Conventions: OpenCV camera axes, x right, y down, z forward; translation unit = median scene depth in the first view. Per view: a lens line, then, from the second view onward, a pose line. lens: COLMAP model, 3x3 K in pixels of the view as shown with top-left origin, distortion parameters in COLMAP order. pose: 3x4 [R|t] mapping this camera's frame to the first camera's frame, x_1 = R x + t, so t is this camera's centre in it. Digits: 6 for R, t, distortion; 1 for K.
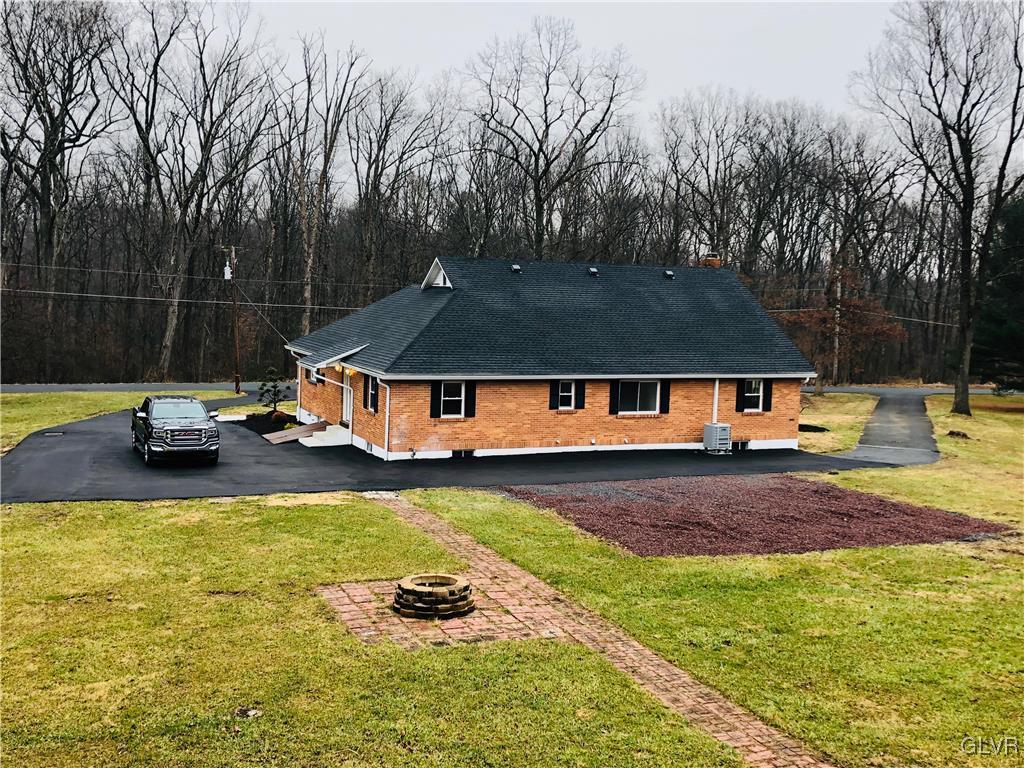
lens RADIAL K [[1067.9, 0, 512.1], [0, 1067.9, 386.4], [0, 0, 1]] dist [0.046389, 0.000000]
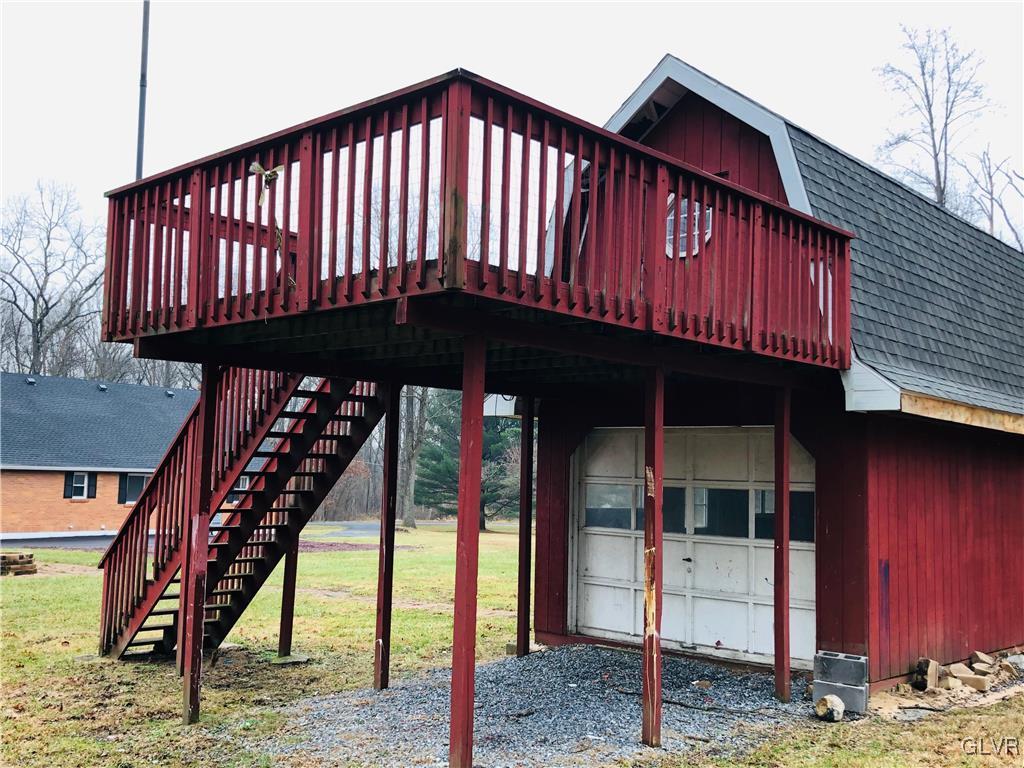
lens RADIAL K [[1038.6, 0, 513.3], [0, 1038.6, 385.6], [0, 0, 1]] dist [0.012184, 0.000000]
pose [[0.887989, 0.029786, 0.458899, -0.031283], [0.046743, 0.986885, -0.154506, 0.057292], [-0.457482, 0.158650, 0.874951, -0.133087]]
